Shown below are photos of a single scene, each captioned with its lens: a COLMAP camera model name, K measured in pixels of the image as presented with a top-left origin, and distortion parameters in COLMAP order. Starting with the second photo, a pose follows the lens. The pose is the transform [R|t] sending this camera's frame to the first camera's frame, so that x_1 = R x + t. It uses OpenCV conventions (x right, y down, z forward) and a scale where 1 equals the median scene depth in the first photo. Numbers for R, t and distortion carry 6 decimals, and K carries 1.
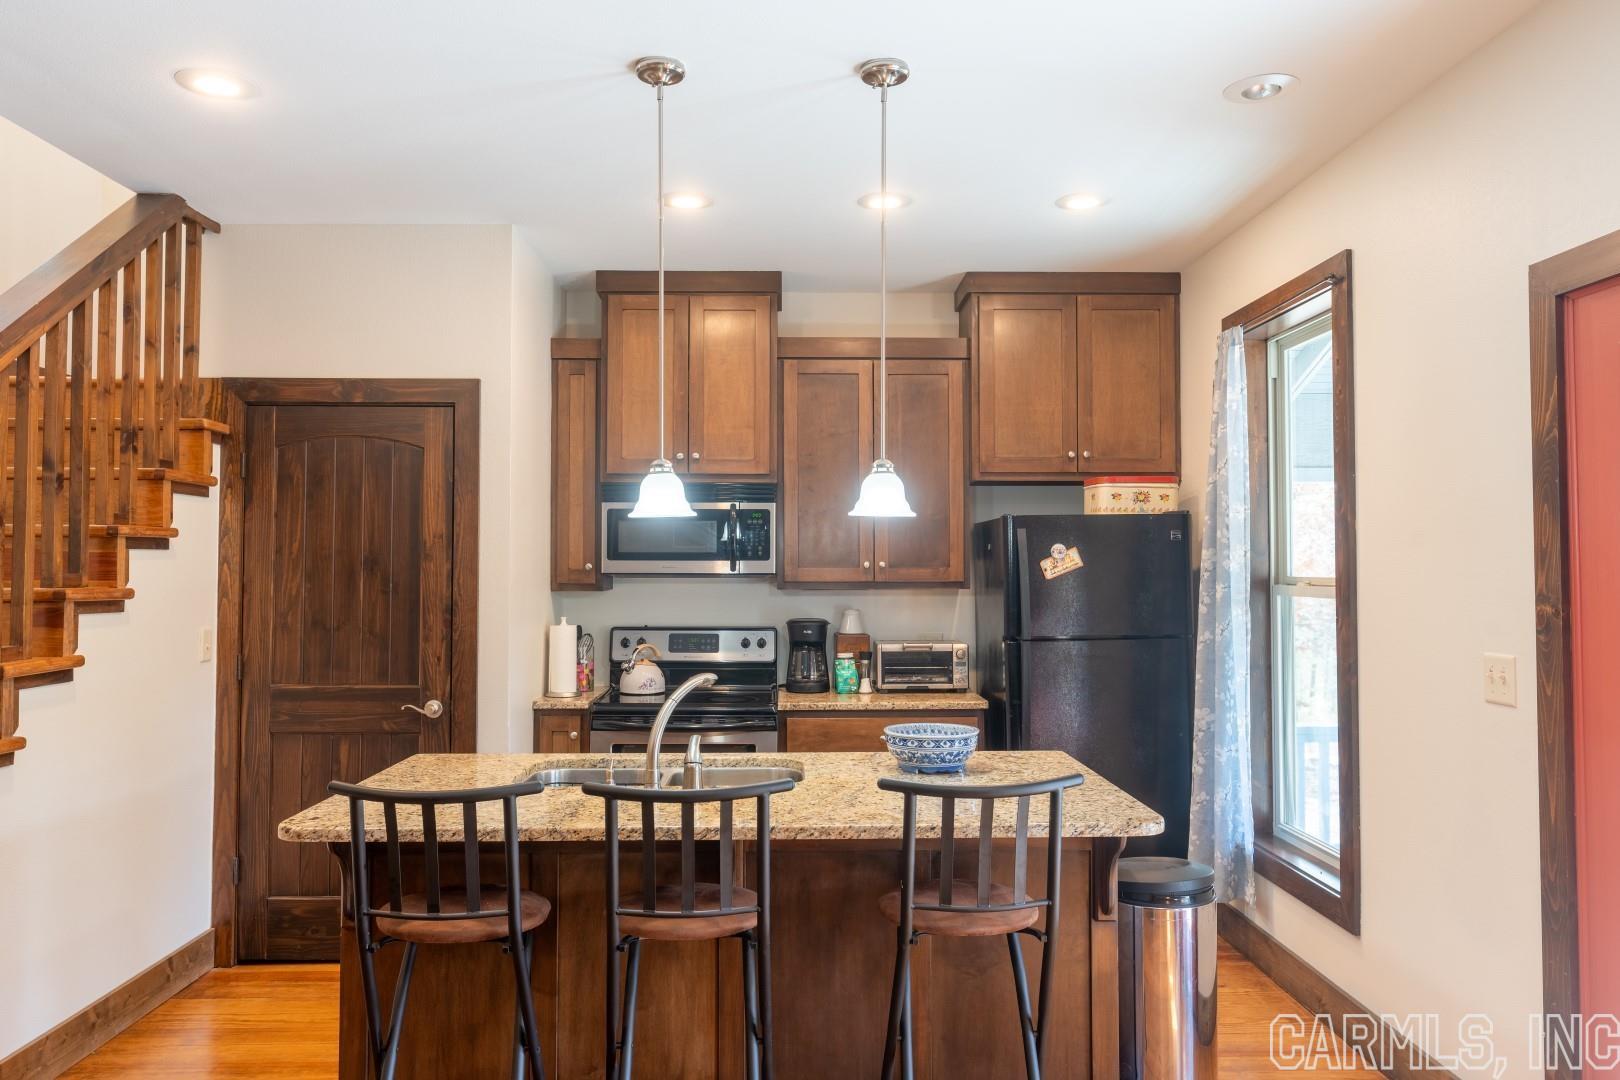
lens RADIAL K [[1159.9, 0, 808.8], [0, 1159.9, 535.6], [0, 0, 1]] dist [0.007039, -0.001611]
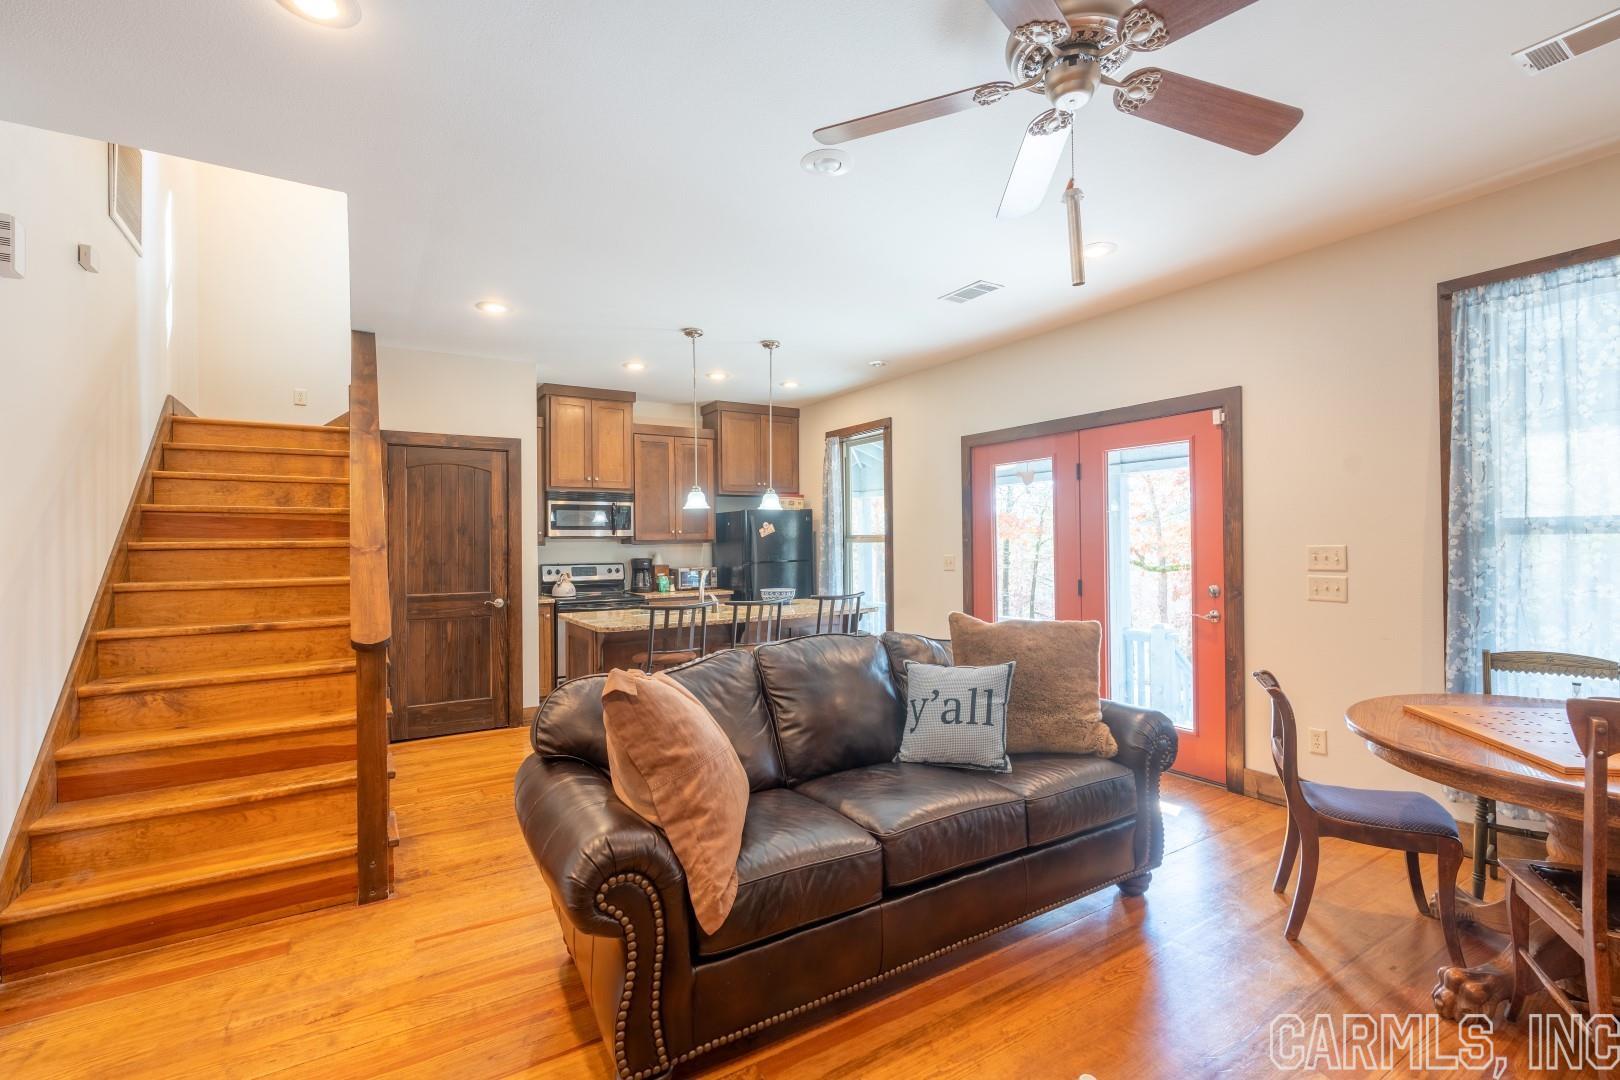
lens RADIAL K [[725.8, 0, 808.8], [0, 725.8, 539.9], [0, 0, 1]] dist [-0.000447, -0.000384]
pose [[0.858038, -0.008487, 0.513517, -0.503901], [-0.002776, 0.999772, 0.021163, 0.012700], [-0.513579, -0.019584, 0.857819, -0.342621]]
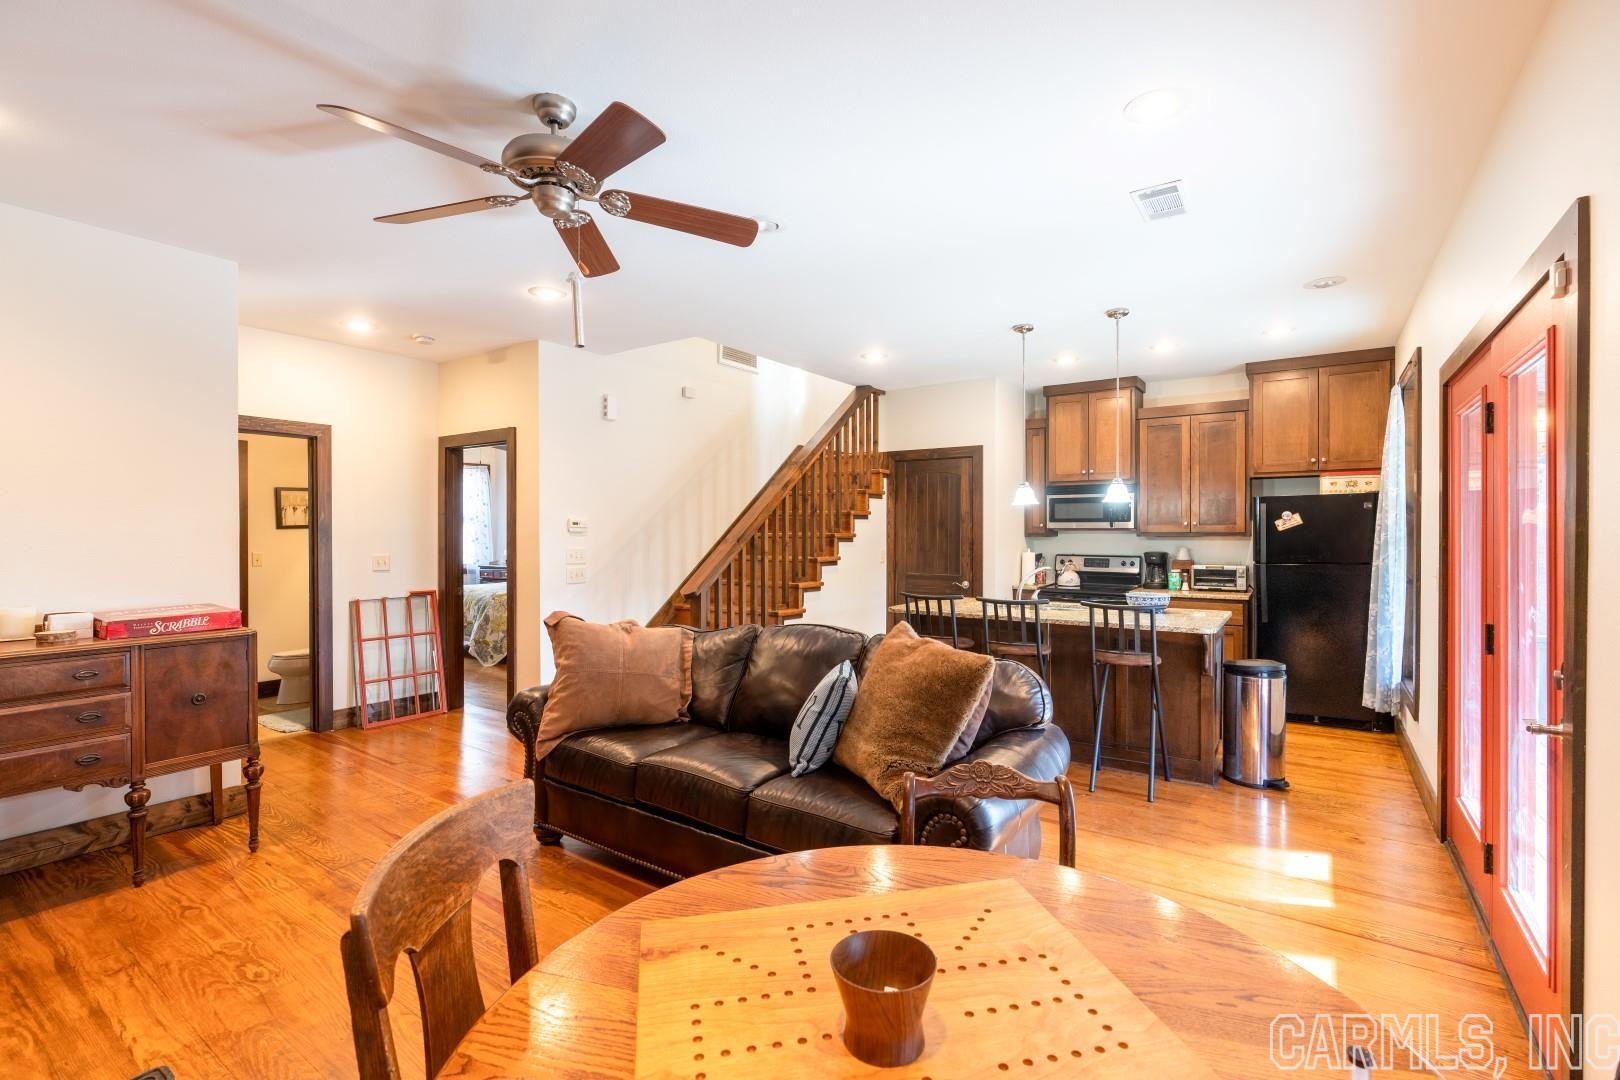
lens RADIAL K [[725.8, 0, 816.1], [0, 725.8, 535.1], [0, 0, 1]] dist [-0.000447, -0.000384]
pose [[0.814651, 0.002528, -0.579947, 0.291414], [0.017677, 0.999418, 0.029188, -0.002208], [0.579683, -0.034030, 0.814131, -0.391076]]
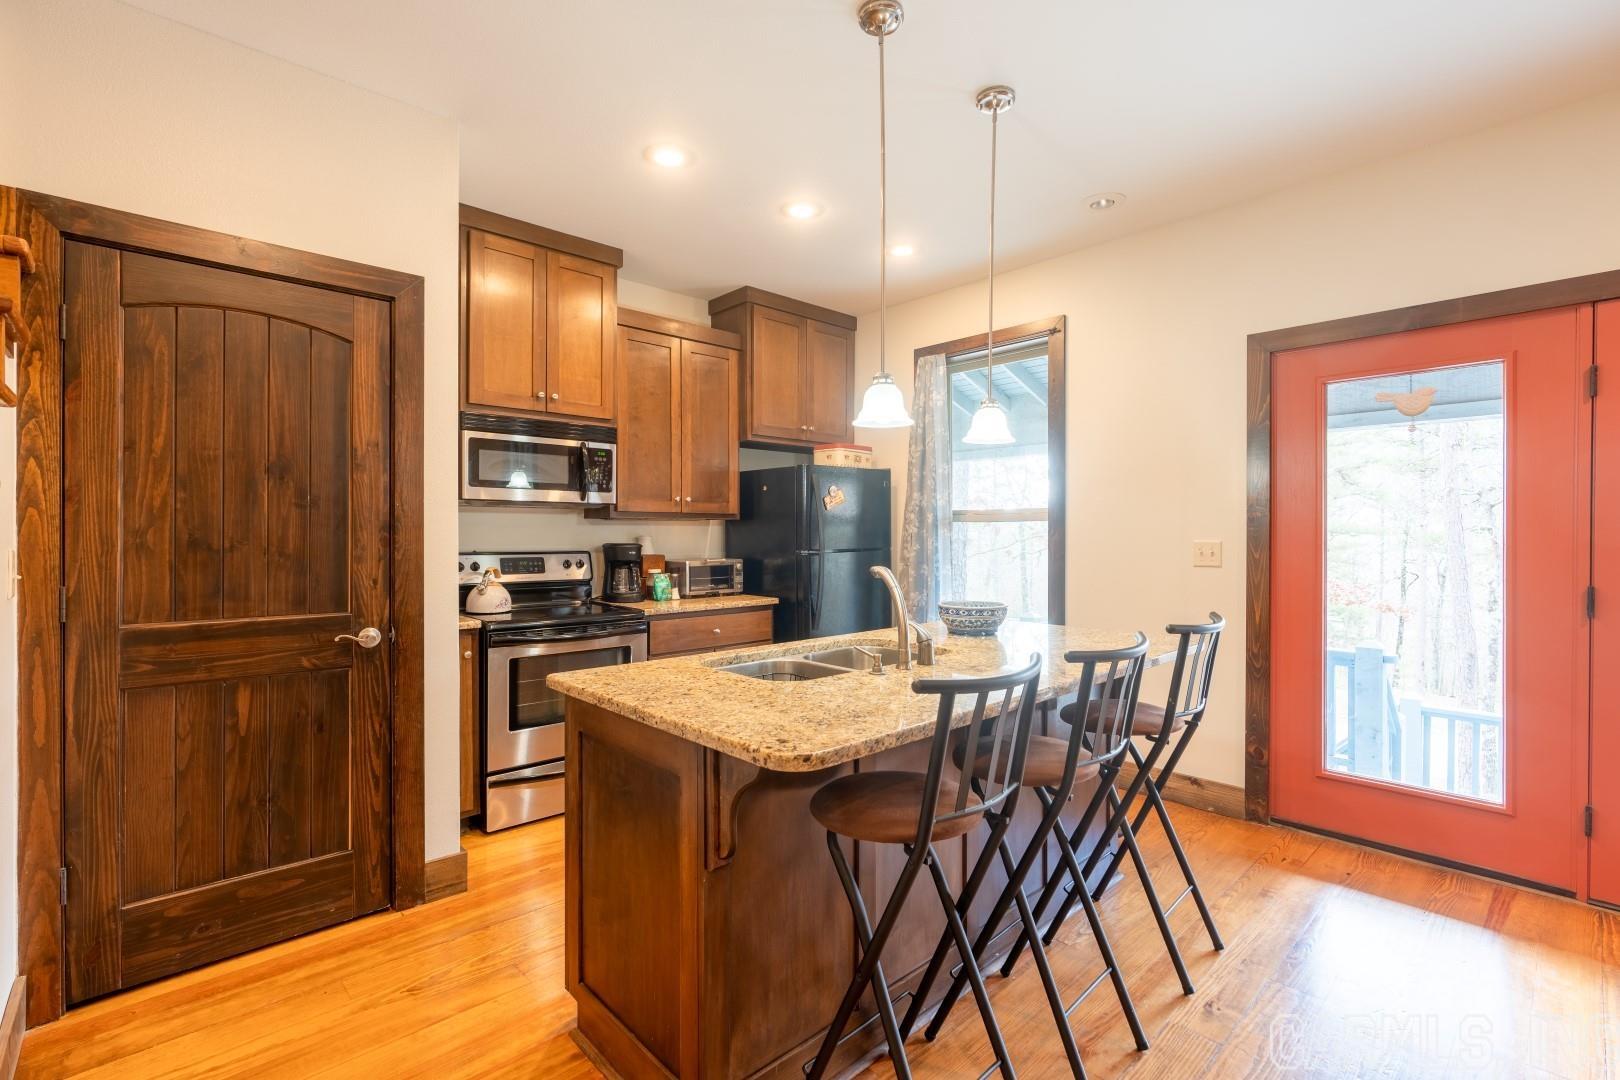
lens RADIAL K [[725.8, 0, 811.4], [0, 725.8, 539.4], [0, 0, 1]] dist [-0.000447, -0.000384]
pose [[0.746011, -0.005654, 0.665910, -0.439254], [-0.018684, 0.999393, 0.029418, 0.050655], [-0.665672, -0.034388, 0.745452, 0.357356]]
